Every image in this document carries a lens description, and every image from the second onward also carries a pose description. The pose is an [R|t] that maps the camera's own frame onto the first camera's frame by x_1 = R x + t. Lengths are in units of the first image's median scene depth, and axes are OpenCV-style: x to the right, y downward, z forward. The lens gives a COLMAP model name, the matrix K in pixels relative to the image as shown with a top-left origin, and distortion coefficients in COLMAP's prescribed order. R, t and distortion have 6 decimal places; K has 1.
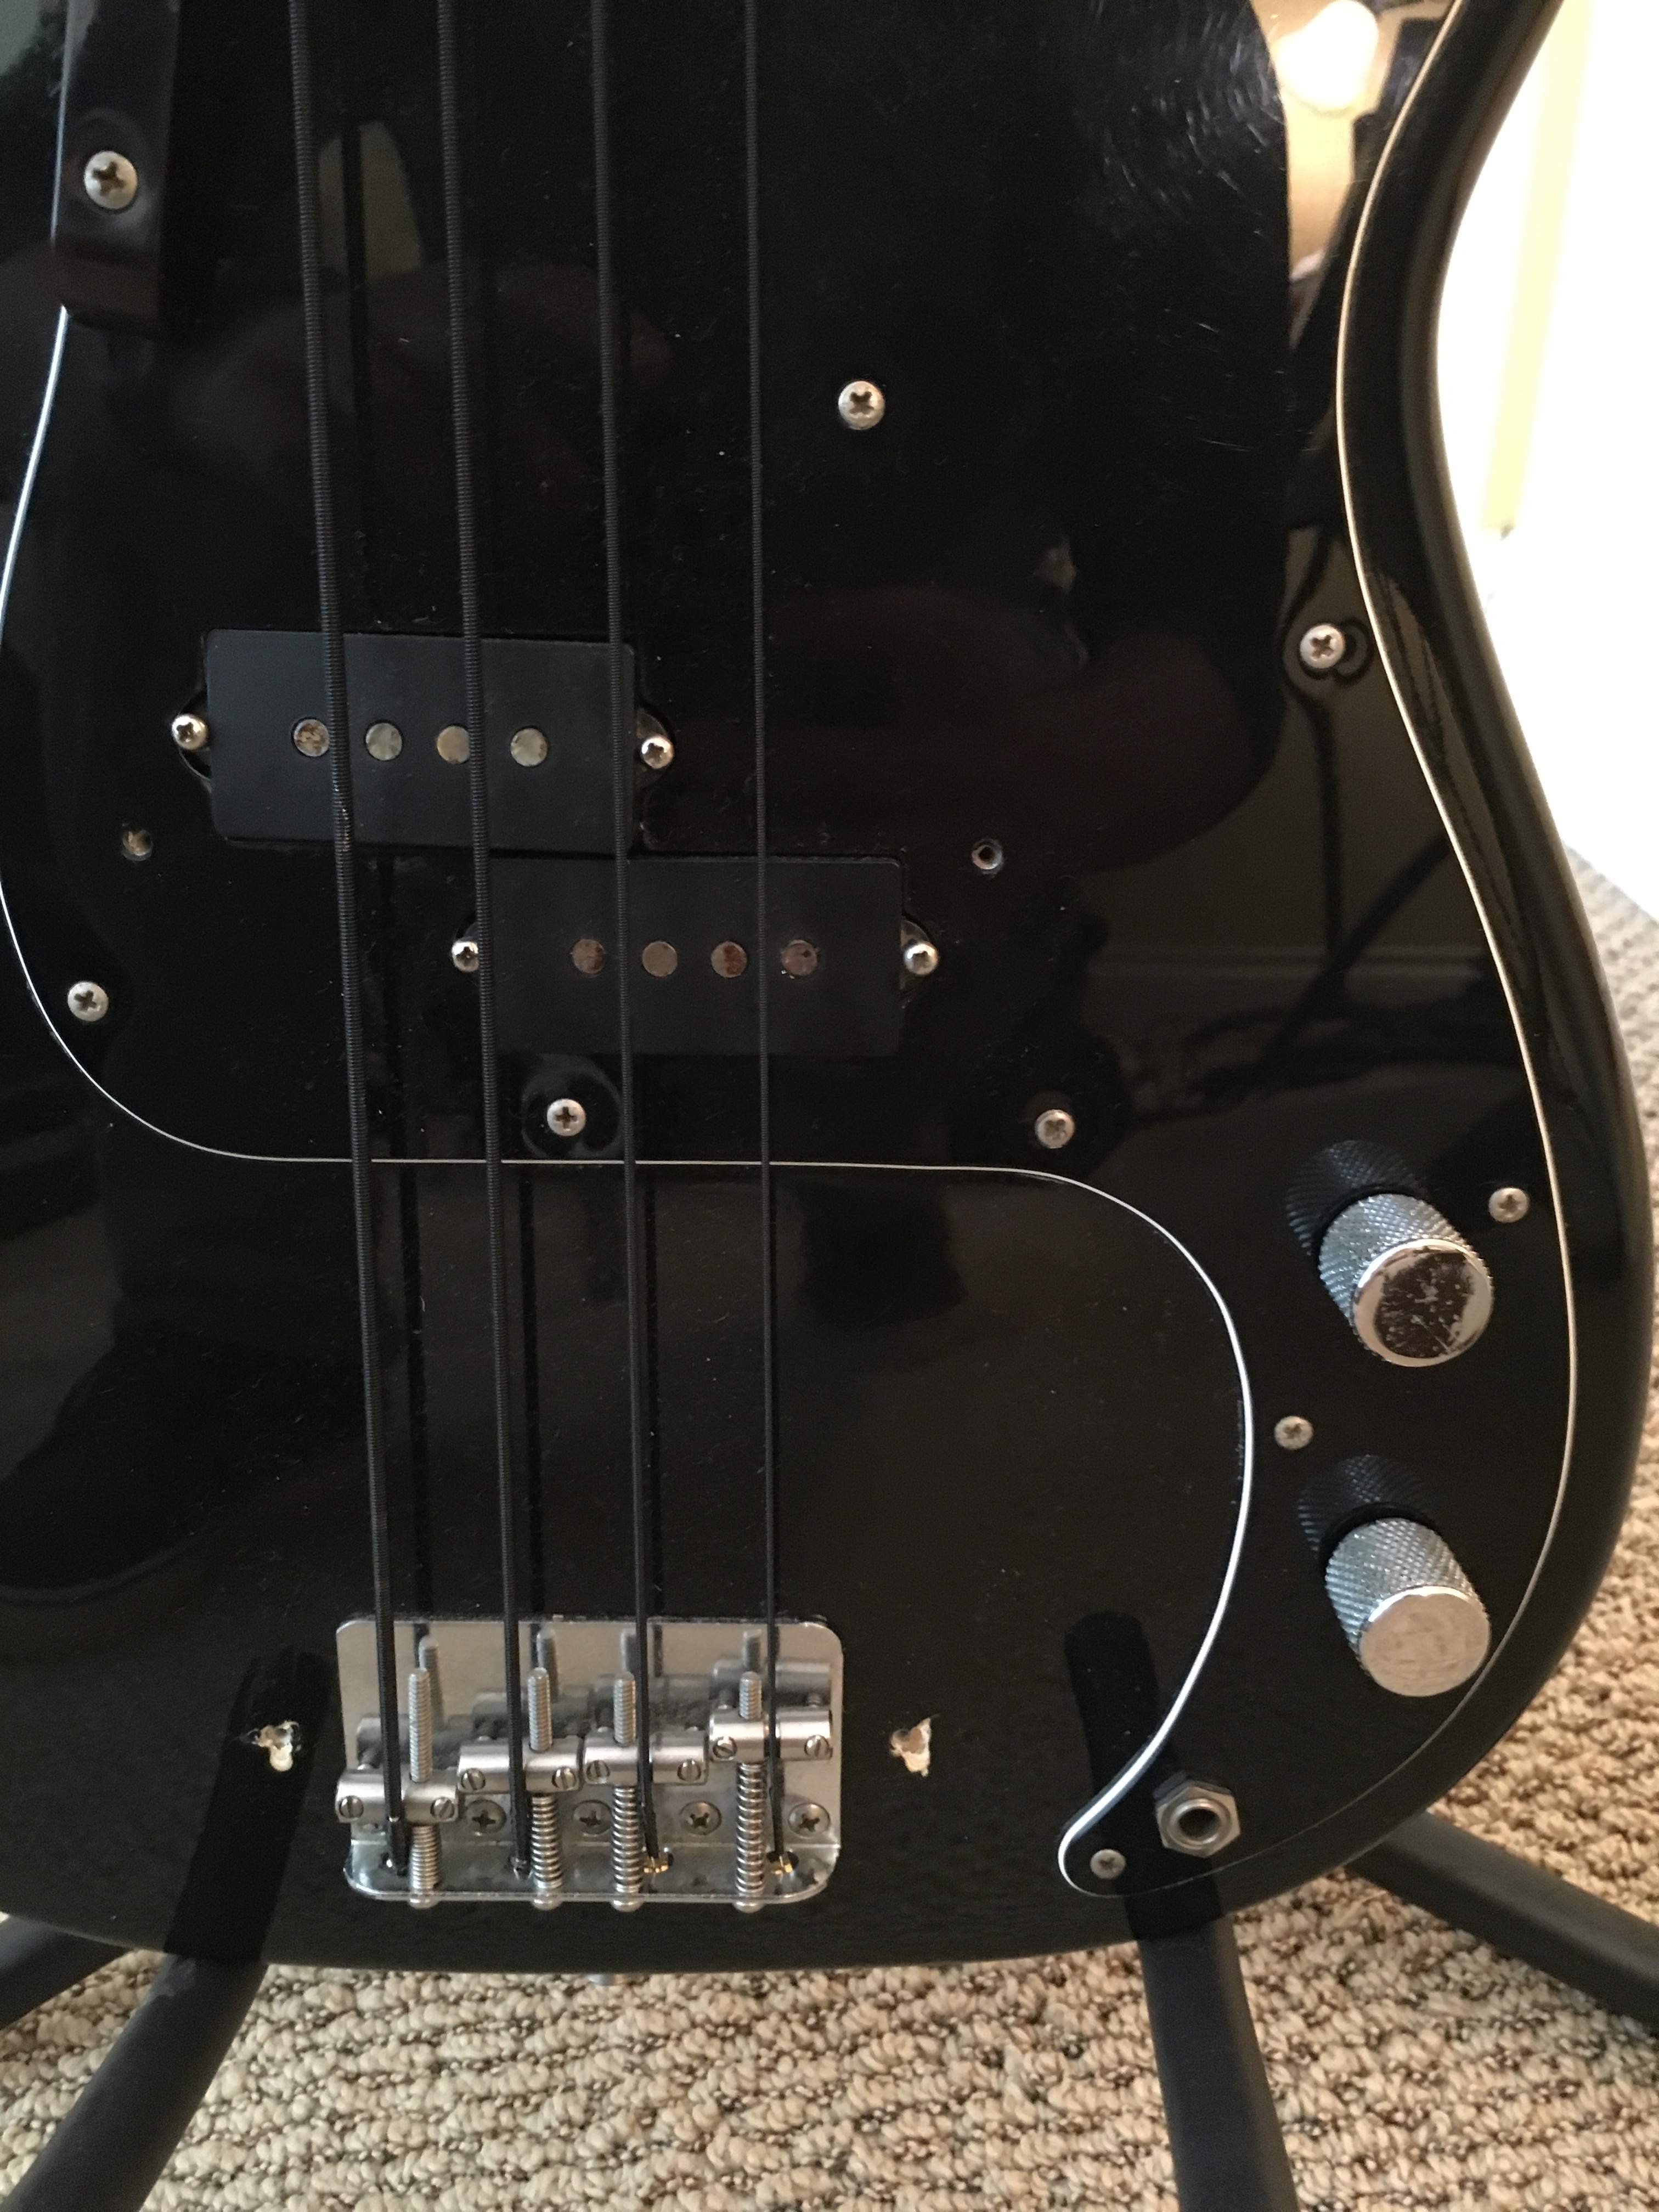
lens RADIAL K [[1944.9, 0, 838.8], [0, 1944.9, 1112.8], [0, 0, 1]] dist [0.062743, -0.132603]
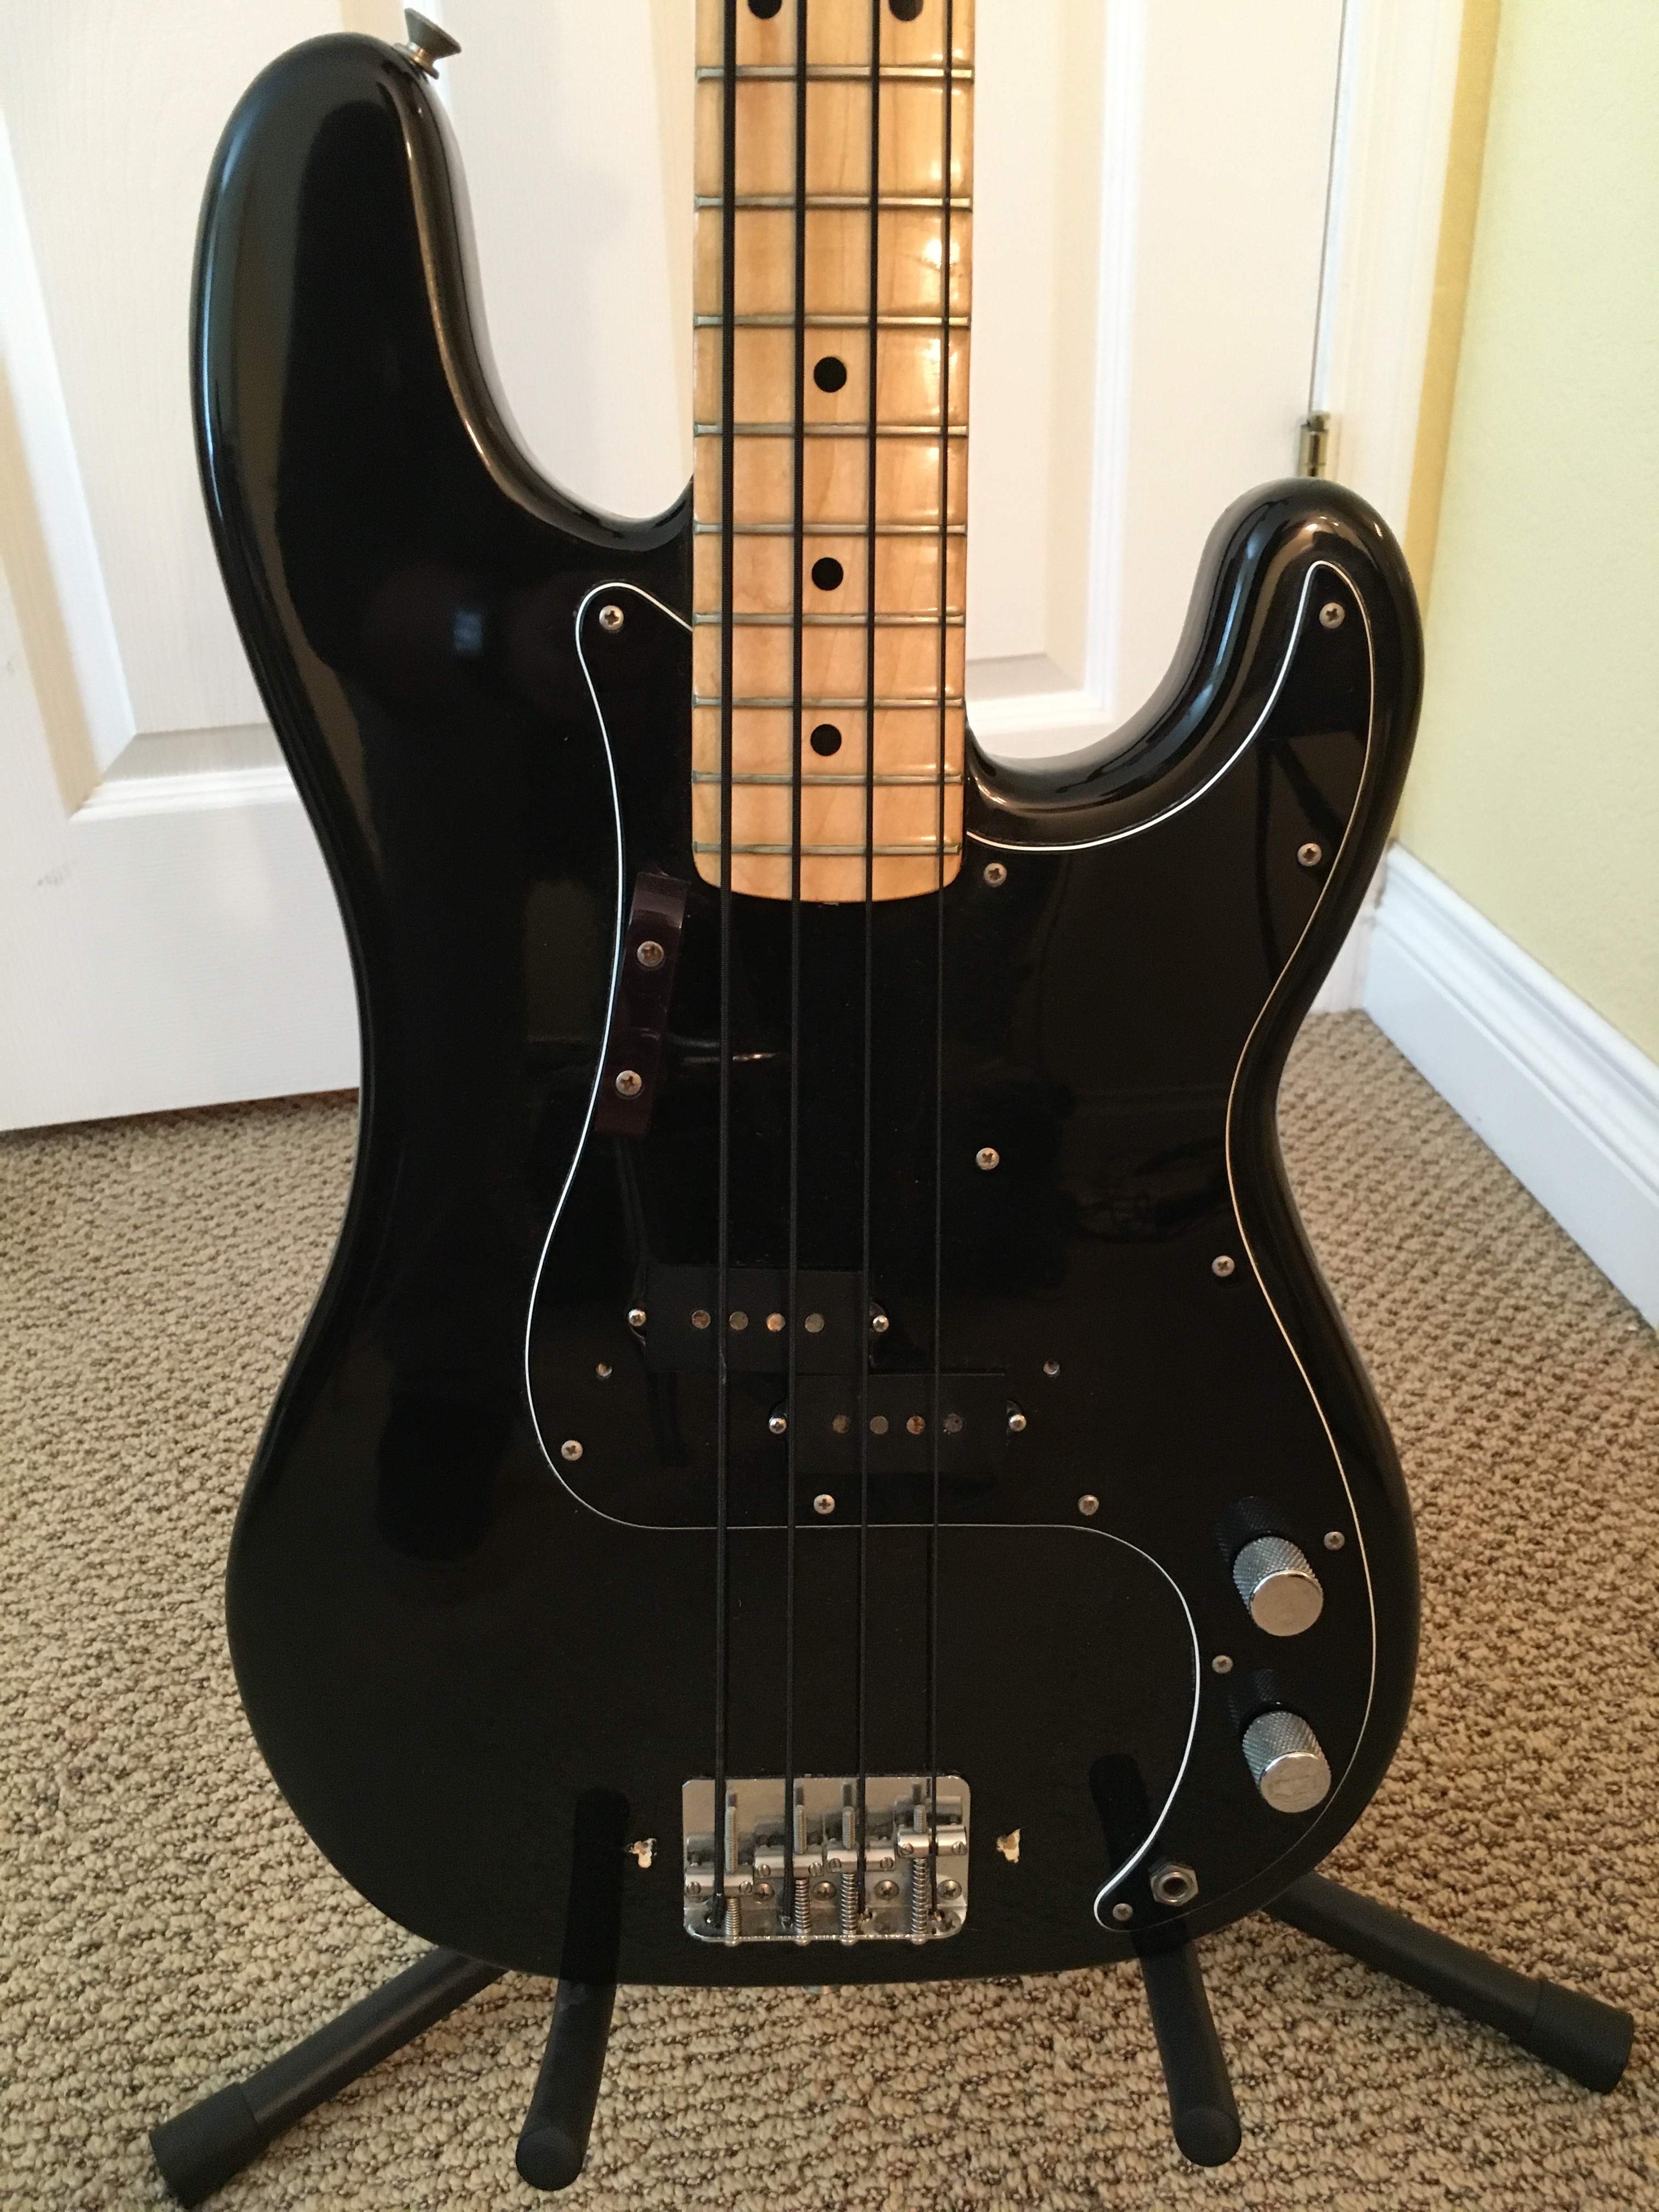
lens RADIAL K [[1944.9, 0, 828.7], [0, 1944.9, 1087.2], [0, 0, 1]] dist [0.062743, -0.132603]
pose [[0.999663, -0.015841, 0.020559, -0.122488], [0.016756, 0.998842, -0.045104, -0.225550], [-0.019821, 0.045433, 0.998771, -0.630995]]
